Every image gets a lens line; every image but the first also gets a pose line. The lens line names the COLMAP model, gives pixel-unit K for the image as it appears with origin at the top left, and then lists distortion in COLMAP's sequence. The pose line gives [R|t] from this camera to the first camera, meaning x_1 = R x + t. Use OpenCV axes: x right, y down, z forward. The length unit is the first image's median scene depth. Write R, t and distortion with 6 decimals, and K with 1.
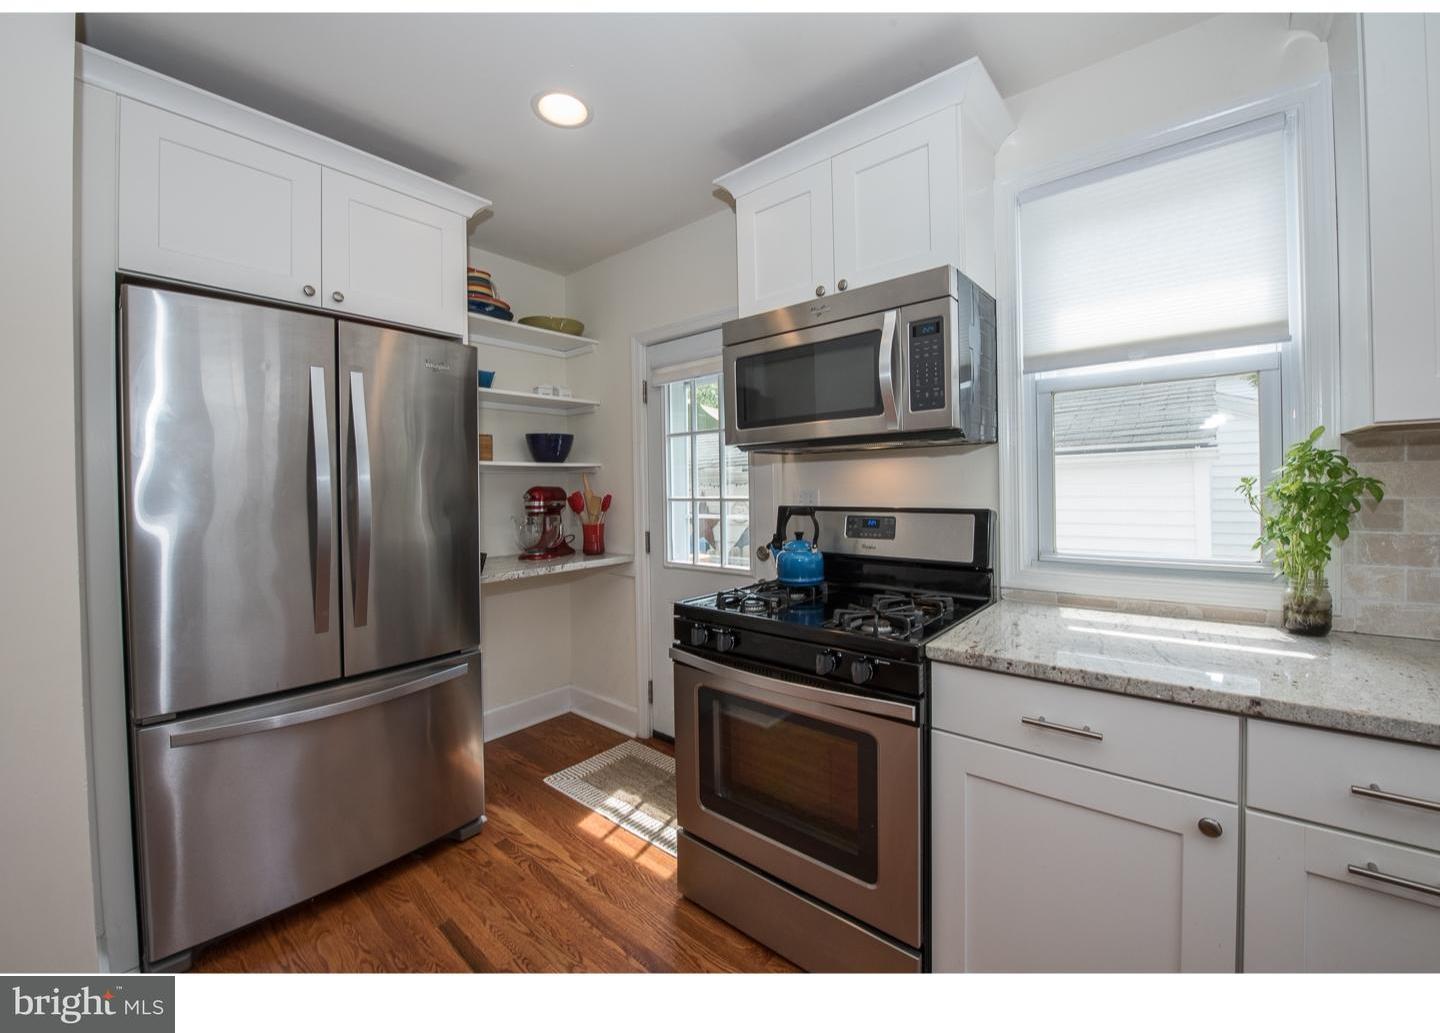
lens RADIAL K [[571.2, 0, 721.6], [0, 571.2, 495.8], [0, 0, 1]] dist [-0.020216, 0.000072]
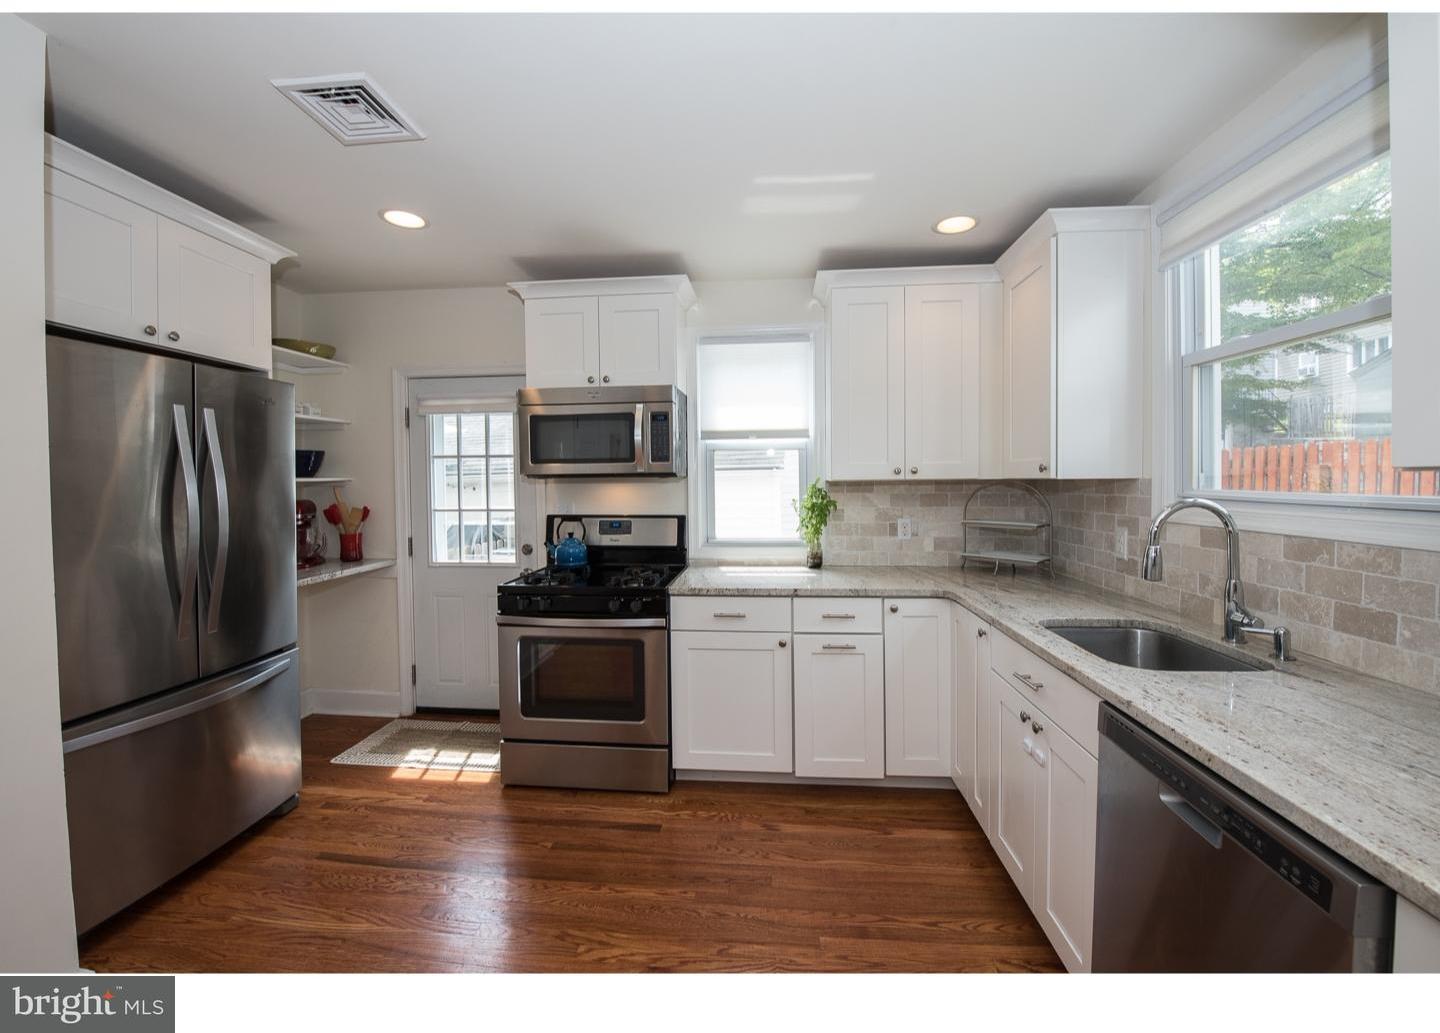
lens RADIAL K [[571.2, 0, 721.6], [0, 571.2, 495.8], [0, 0, 1]] dist [-0.020216, 0.000072]
pose [[0.820016, -0.006531, 0.572303, -0.441169], [0.003339, 0.999972, 0.006627, -0.046789], [-0.572331, -0.003523, 0.820015, -0.512138]]
